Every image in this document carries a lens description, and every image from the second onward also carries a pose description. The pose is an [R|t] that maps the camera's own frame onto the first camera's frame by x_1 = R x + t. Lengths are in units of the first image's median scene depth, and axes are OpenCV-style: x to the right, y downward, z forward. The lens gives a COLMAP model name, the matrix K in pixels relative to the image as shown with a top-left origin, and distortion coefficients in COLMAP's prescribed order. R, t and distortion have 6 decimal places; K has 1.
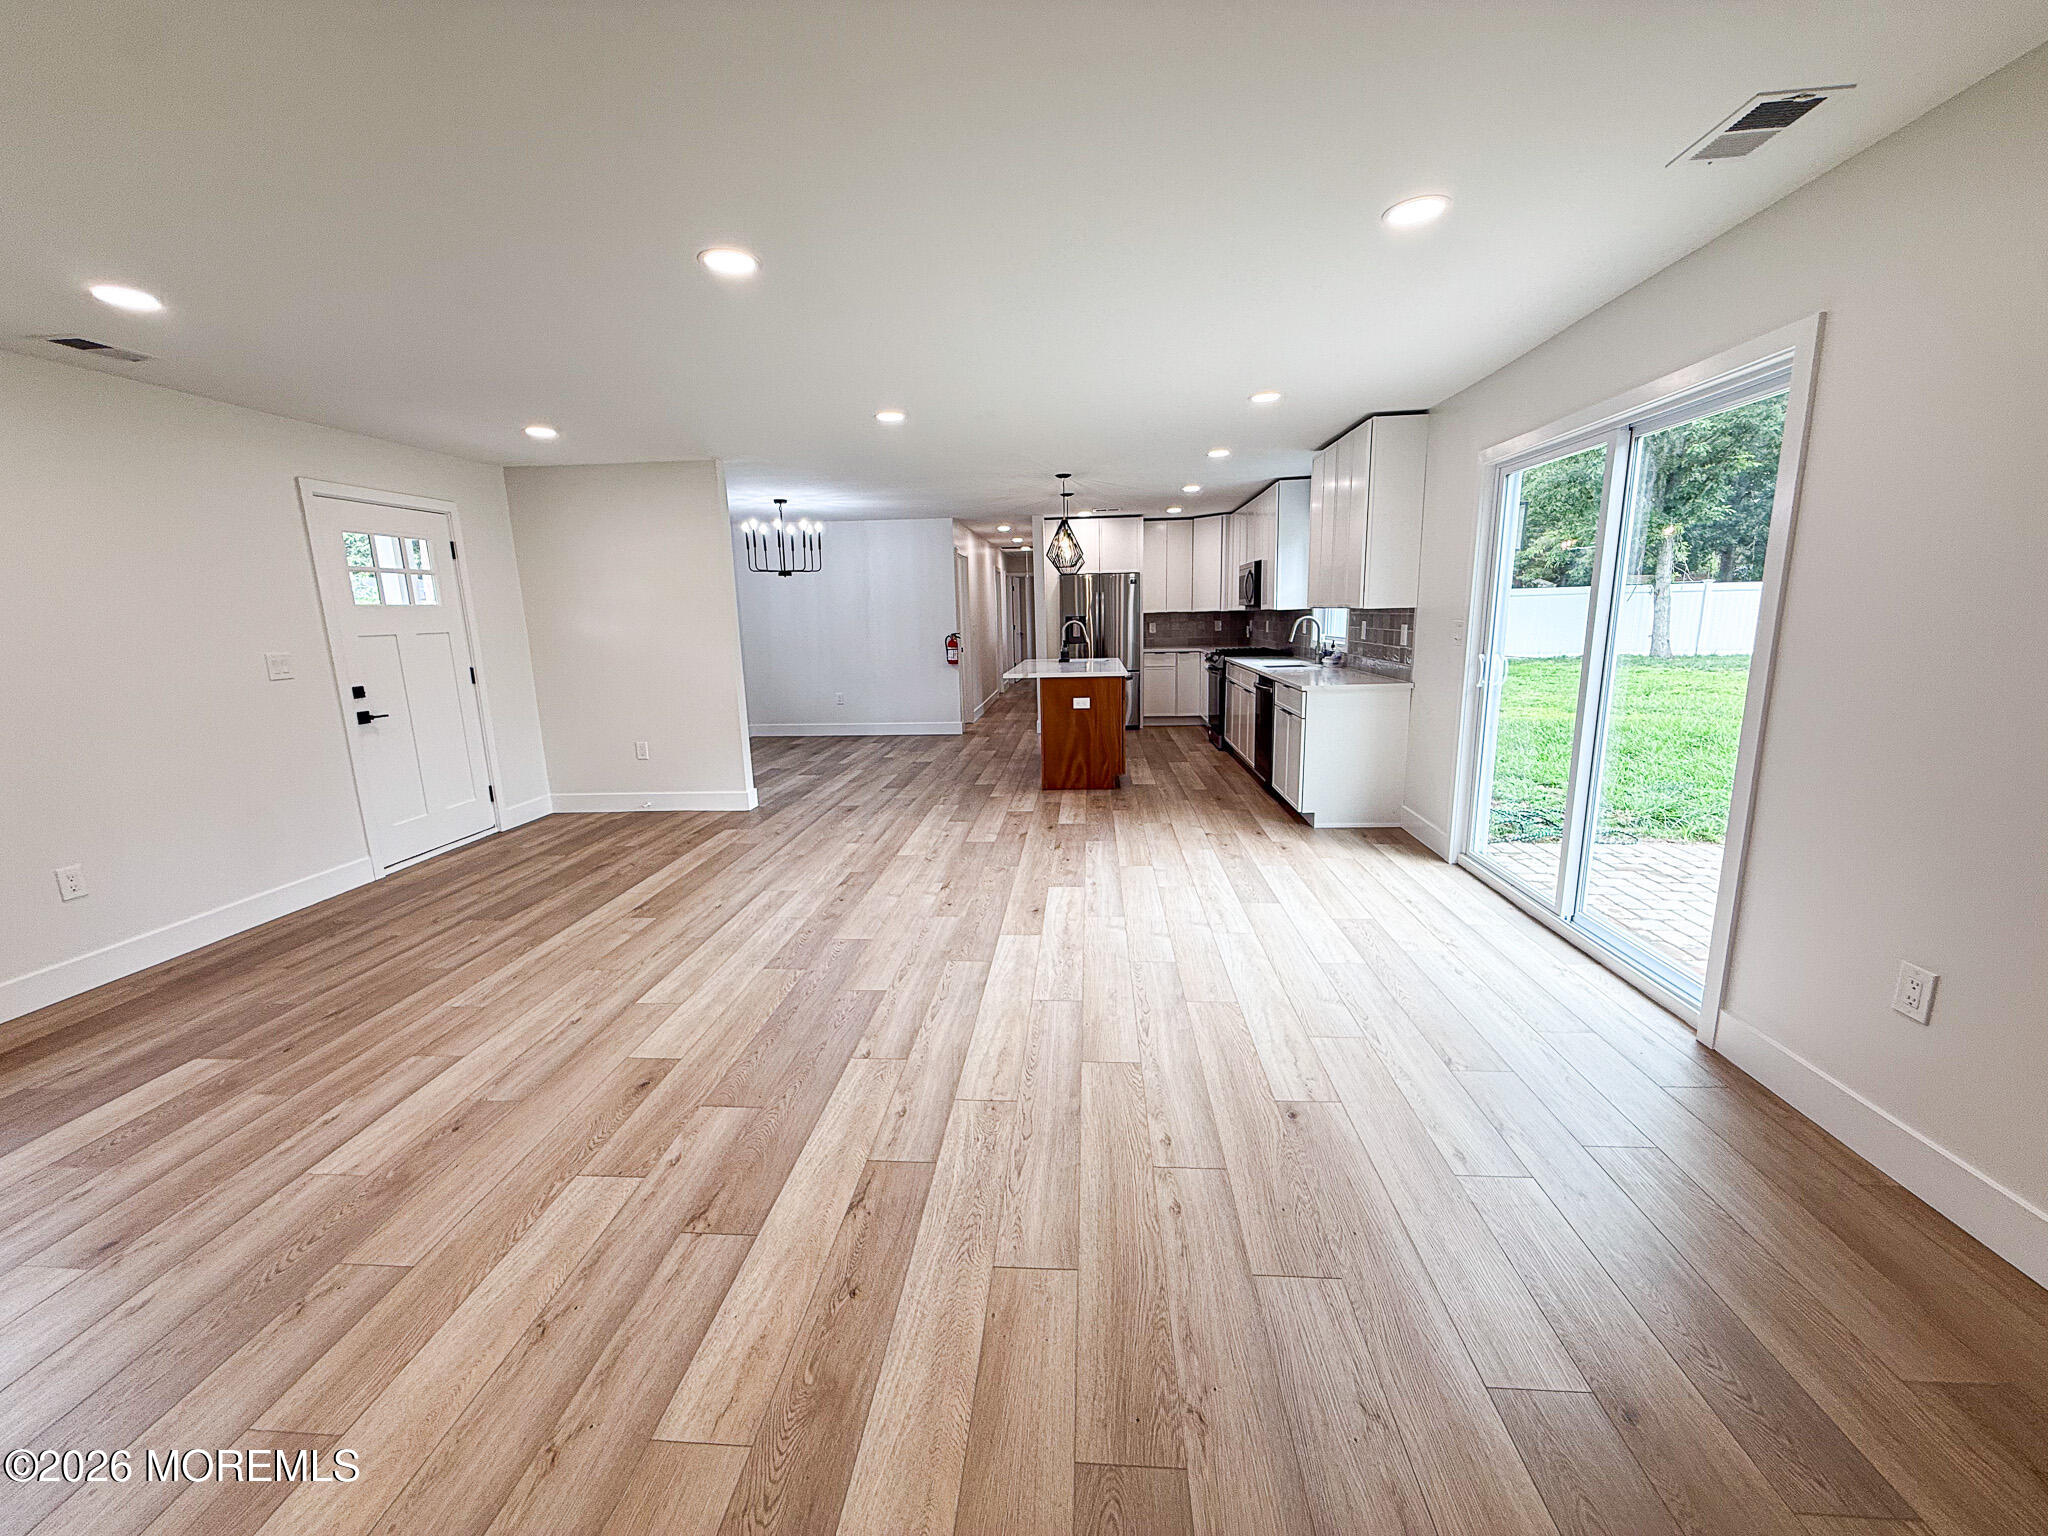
lens RADIAL K [[817.3, 0, 1021.6], [0, 817.3, 769.5], [0, 0, 1]] dist [-0.001072, -0.000088]
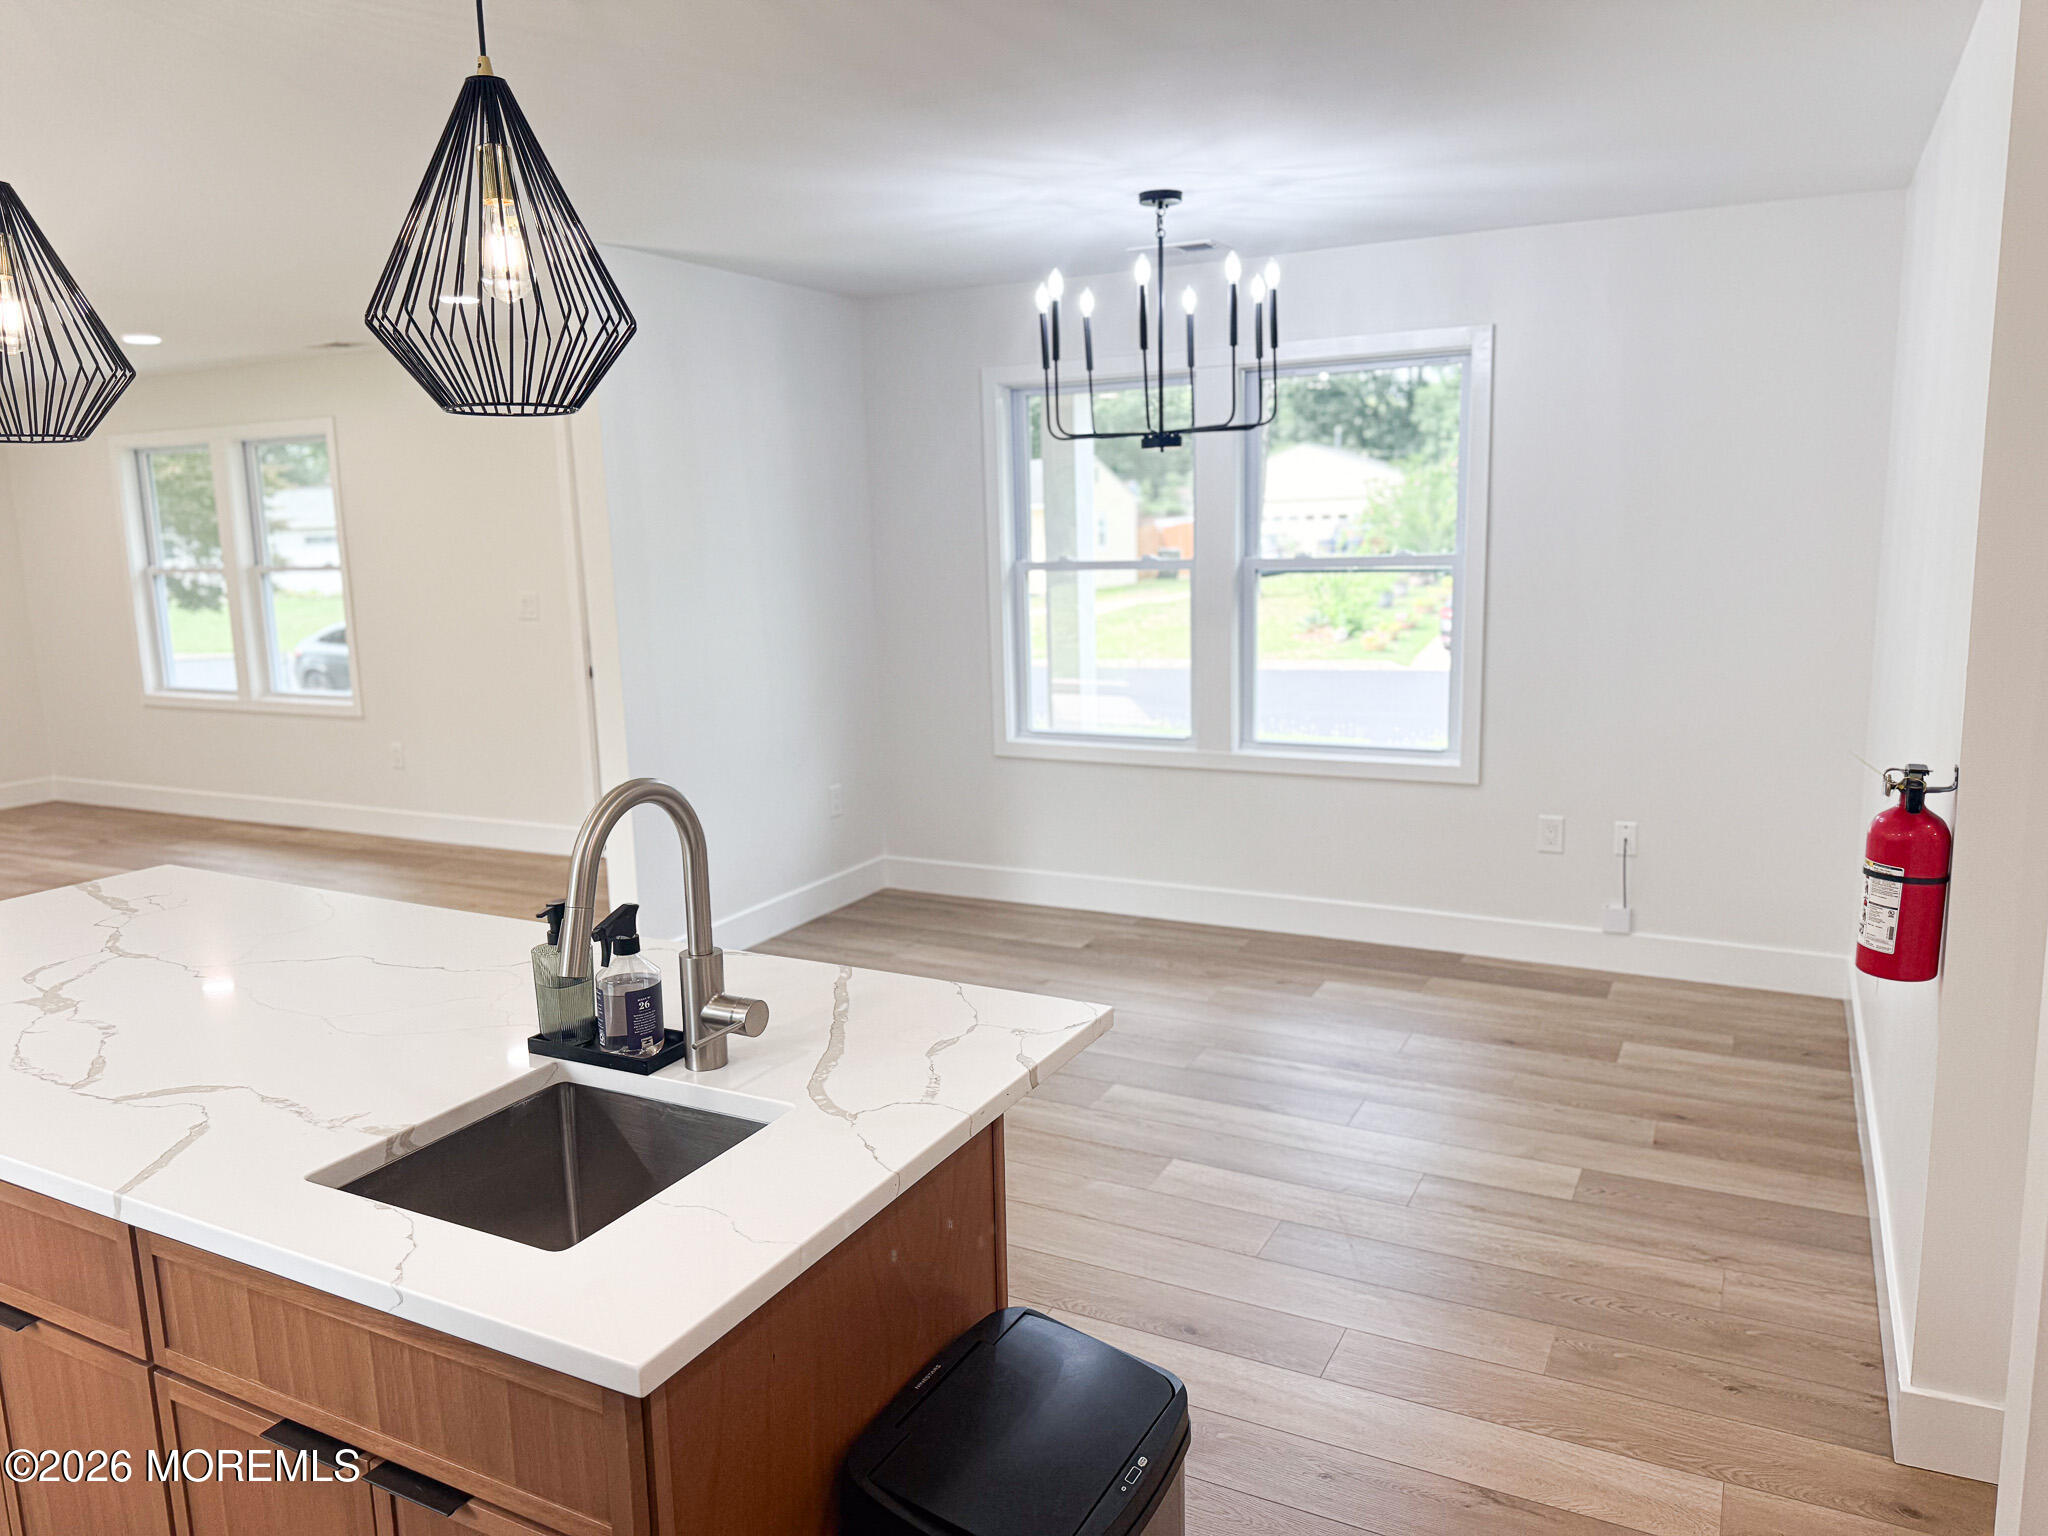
lens RADIAL K [[1429.5, 0, 1032.0], [0, 1429.5, 785.3], [0, 0, 1]] dist [0.114442, -0.165133]
pose [[-0.384180, 0.204435, -0.900340, 0.379132], [-0.140966, 0.950754, 0.276034, -0.405130], [0.912433, 0.232964, -0.336442, 1.824945]]
